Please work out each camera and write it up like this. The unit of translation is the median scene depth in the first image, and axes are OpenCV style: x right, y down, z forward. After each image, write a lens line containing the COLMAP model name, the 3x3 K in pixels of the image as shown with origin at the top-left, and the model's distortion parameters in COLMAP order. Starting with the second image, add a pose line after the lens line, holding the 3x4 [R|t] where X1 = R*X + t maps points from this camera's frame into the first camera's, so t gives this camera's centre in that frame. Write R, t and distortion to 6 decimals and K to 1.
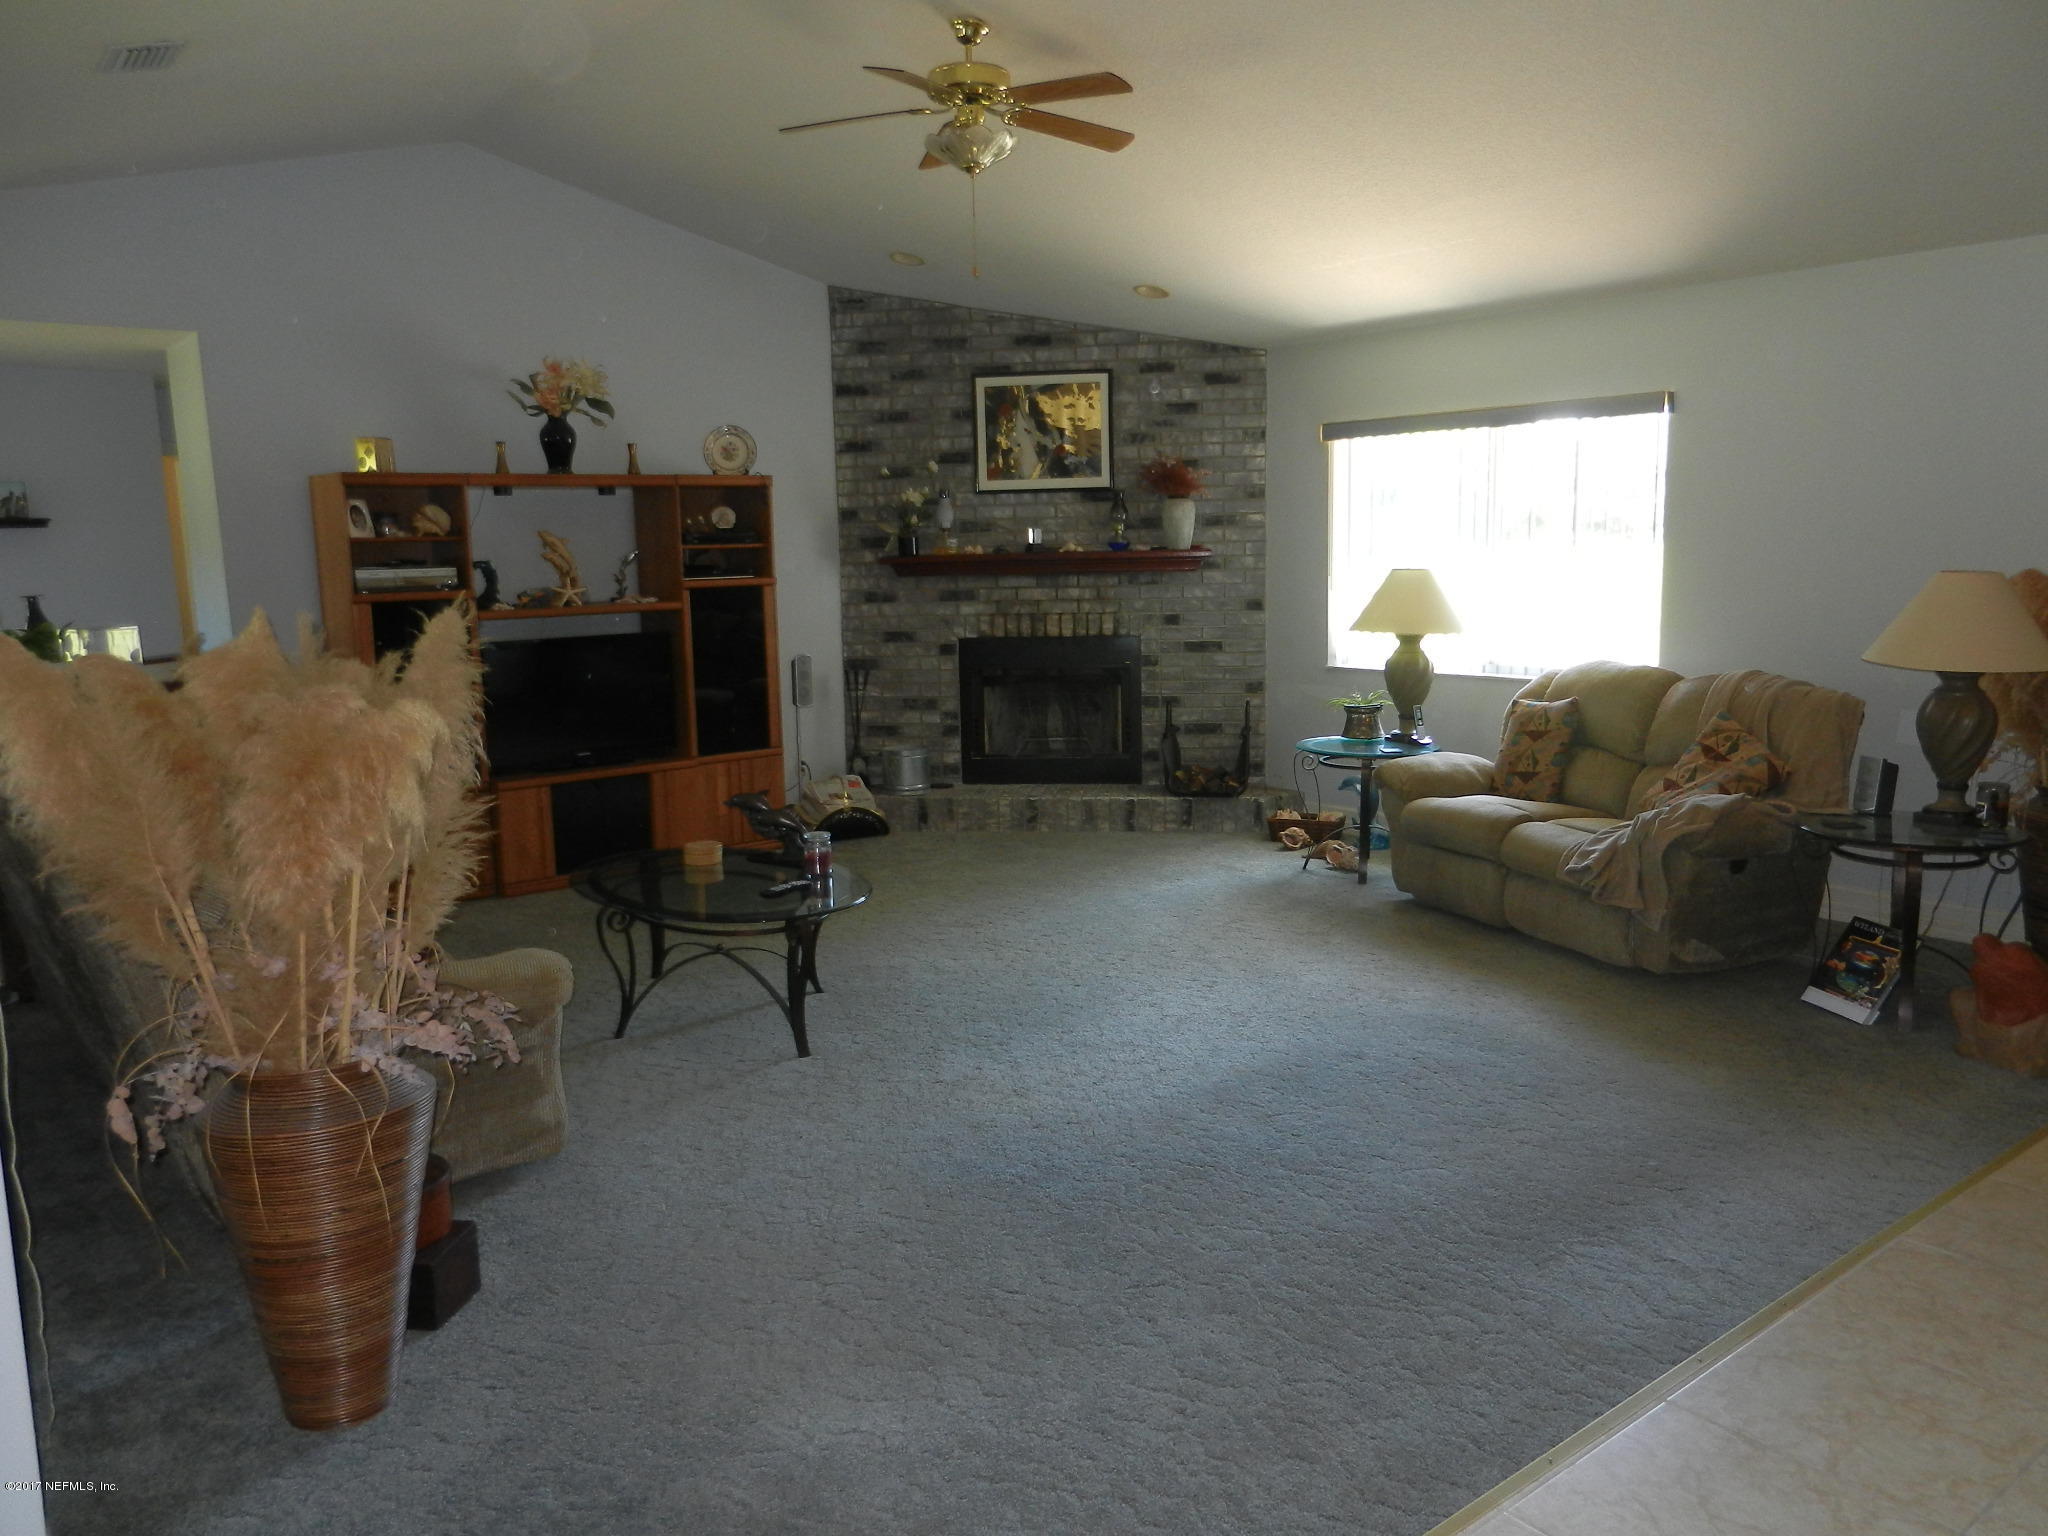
lens RADIAL K [[1521.7, 0, 1031.9], [0, 1521.7, 768.3], [0, 0, 1]] dist [0.015637, -0.015702]
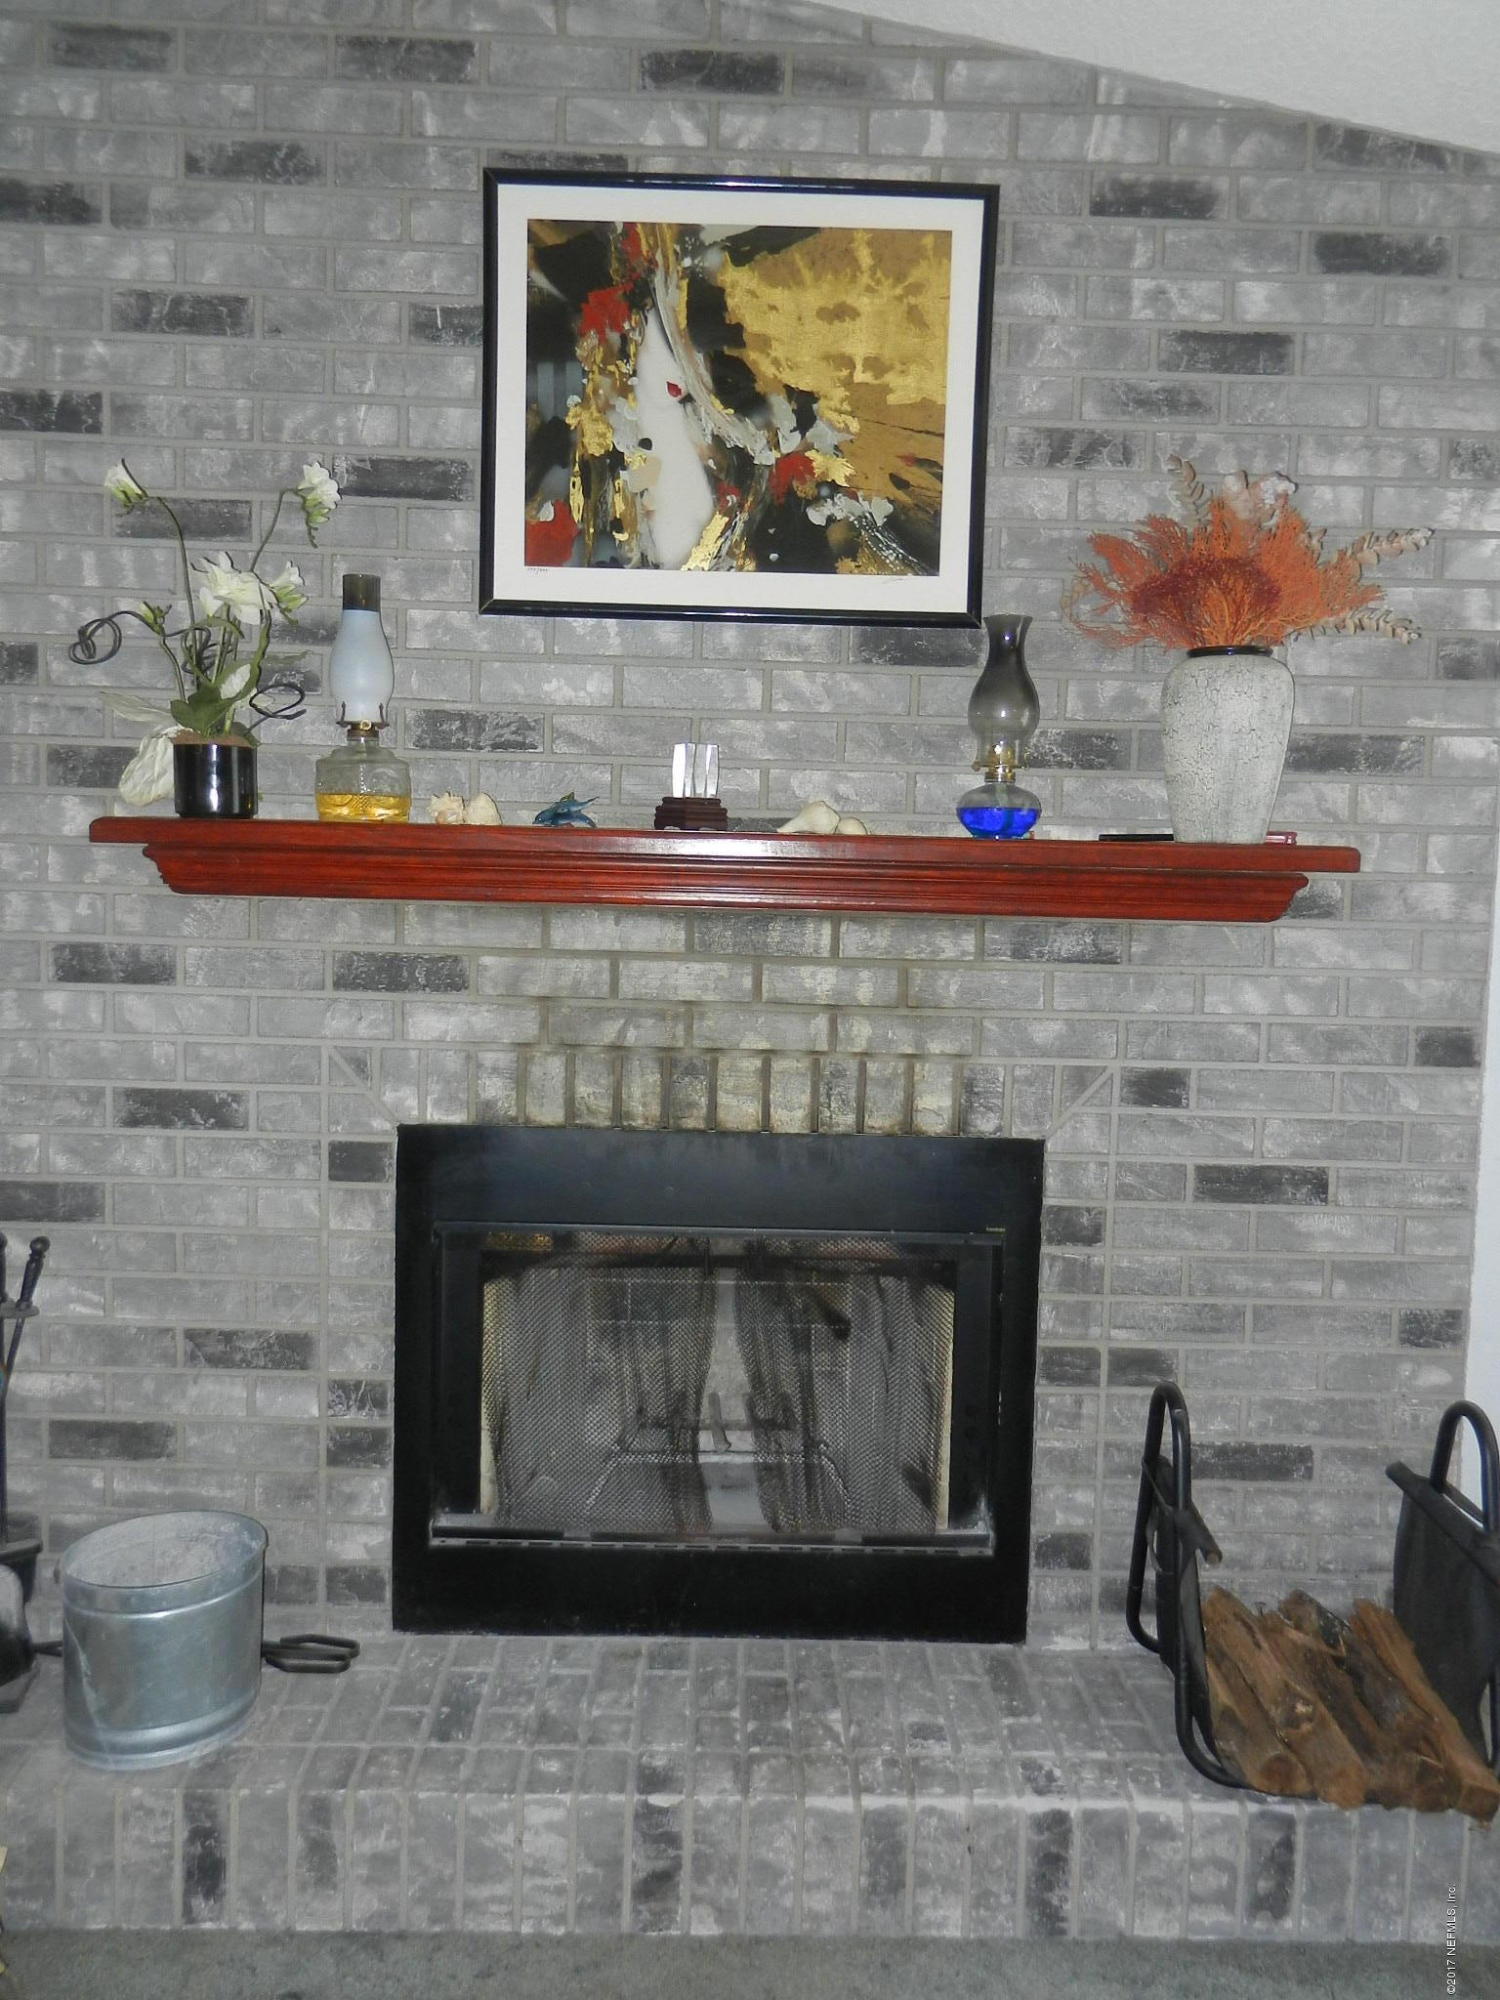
lens RADIAL K [[1486.0, 0, 759.9], [0, 1486.0, 996.3], [0, 0, 1]] dist [0.015637, -0.015702]
pose [[0.989004, 0.038046, 0.142912, -0.023152], [-0.026176, 0.996119, -0.084038, -0.089988], [-0.145554, 0.079373, 0.986161, 0.737690]]
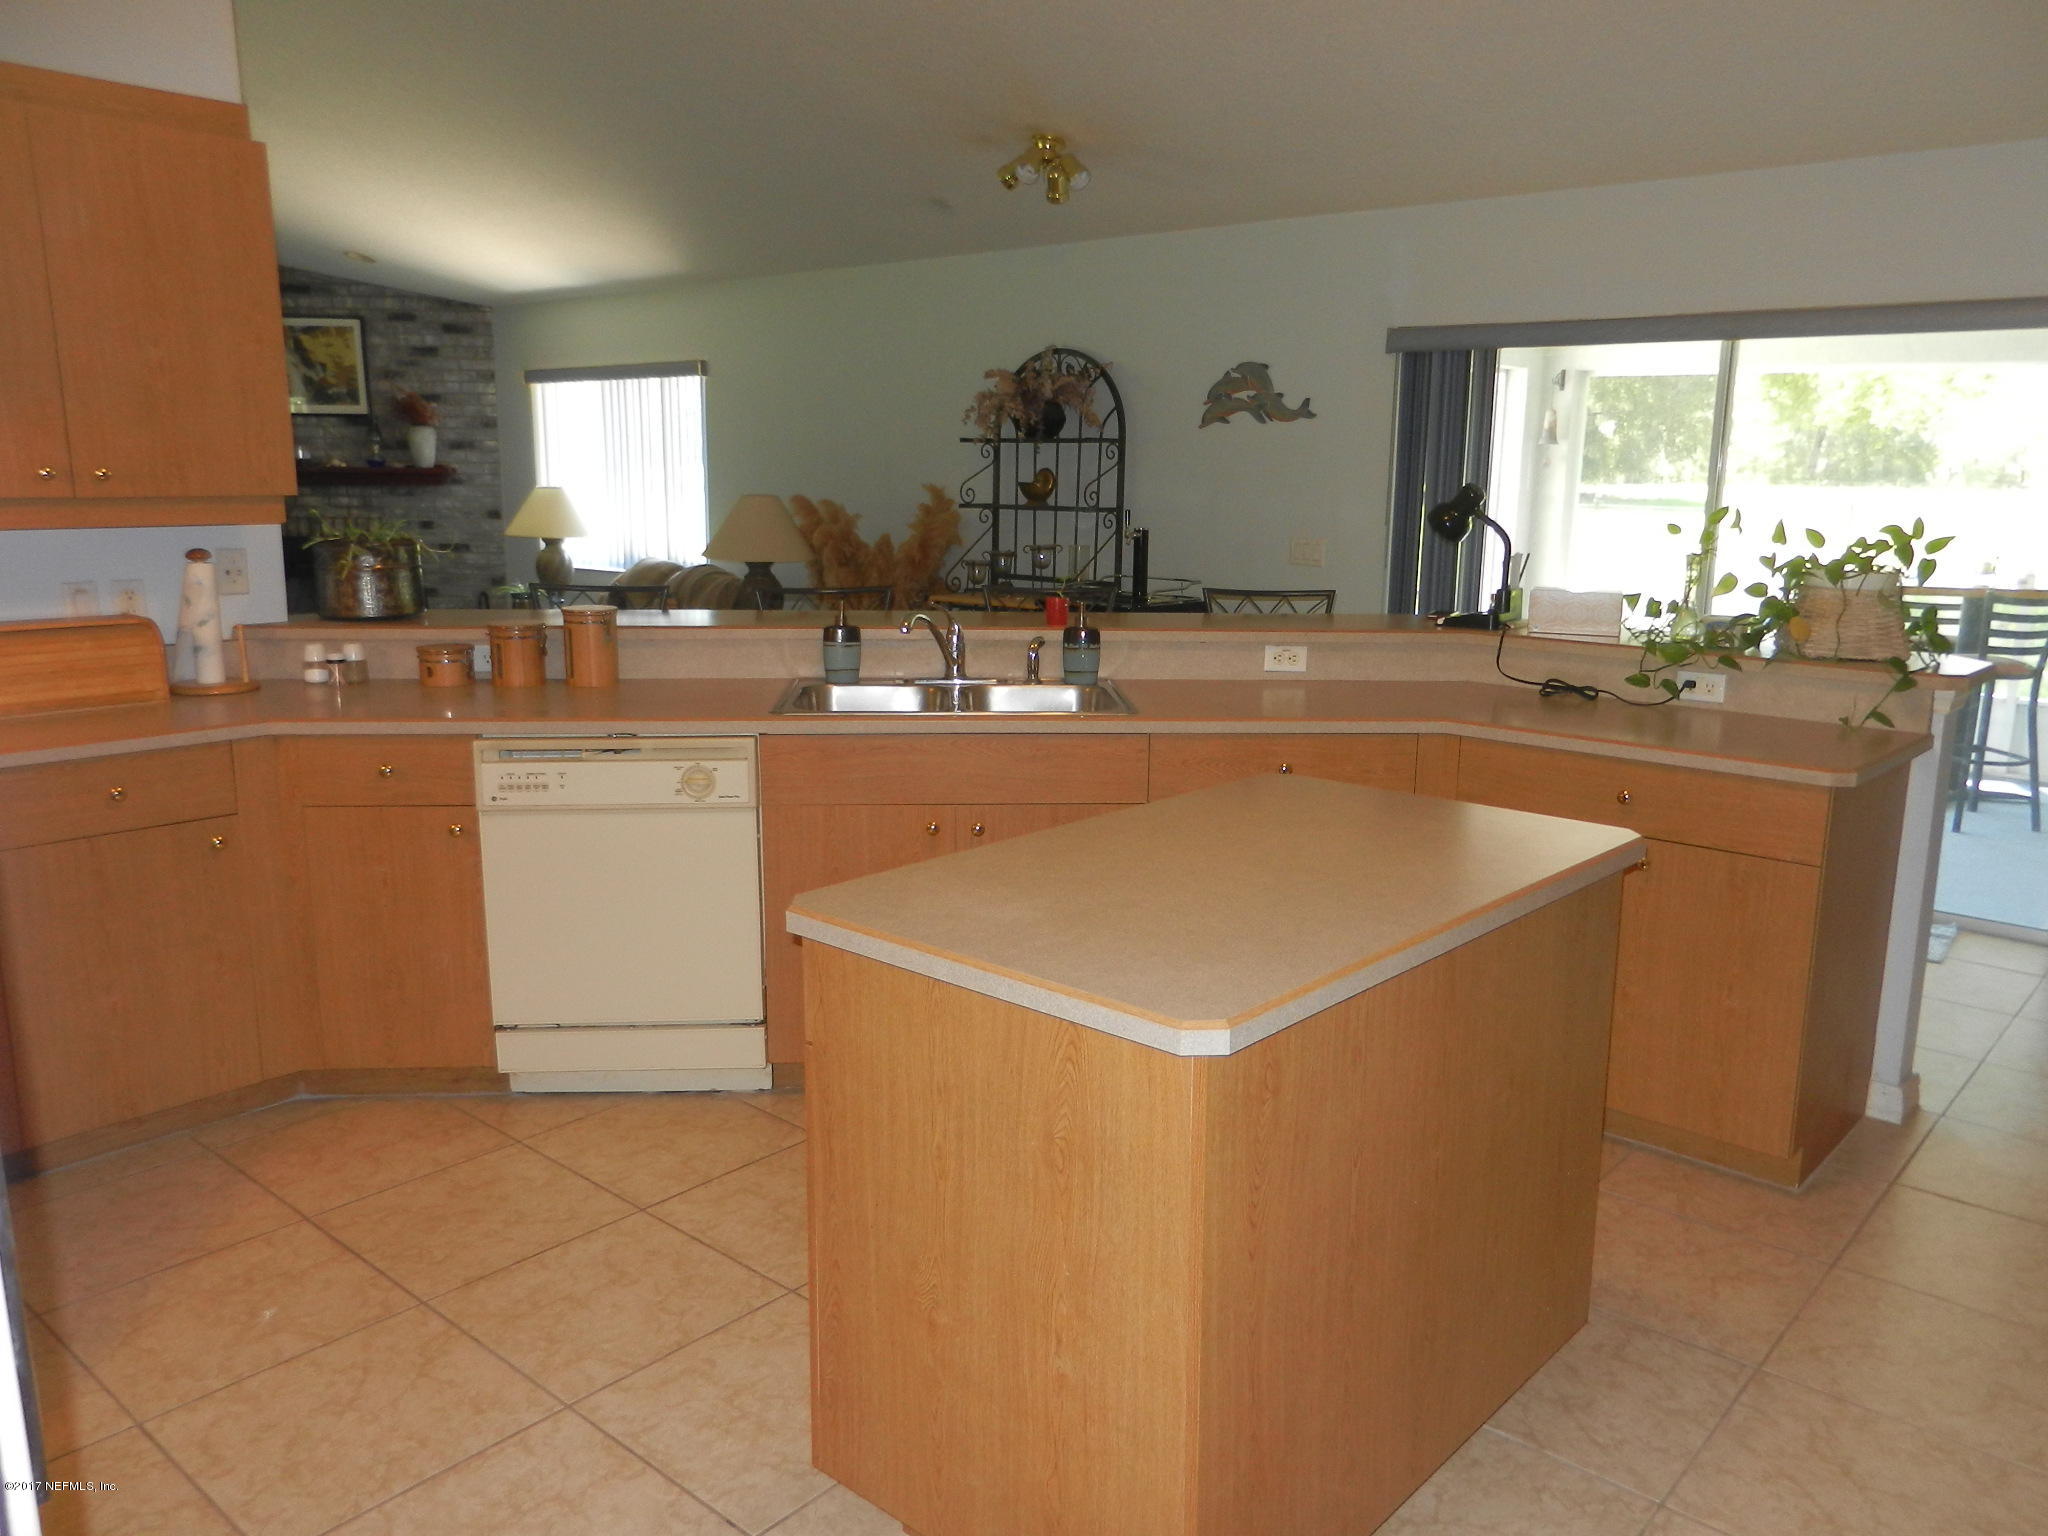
lens RADIAL K [[1521.7, 0, 1028.1], [0, 1521.7, 764.2], [0, 0, 1]] dist [0.015637, -0.015702]
pose [[0.983095, -0.005993, 0.182998, 0.344607], [-0.002245, 0.998994, 0.044779, 0.039394], [-0.183083, -0.044433, 0.982093, -0.308352]]
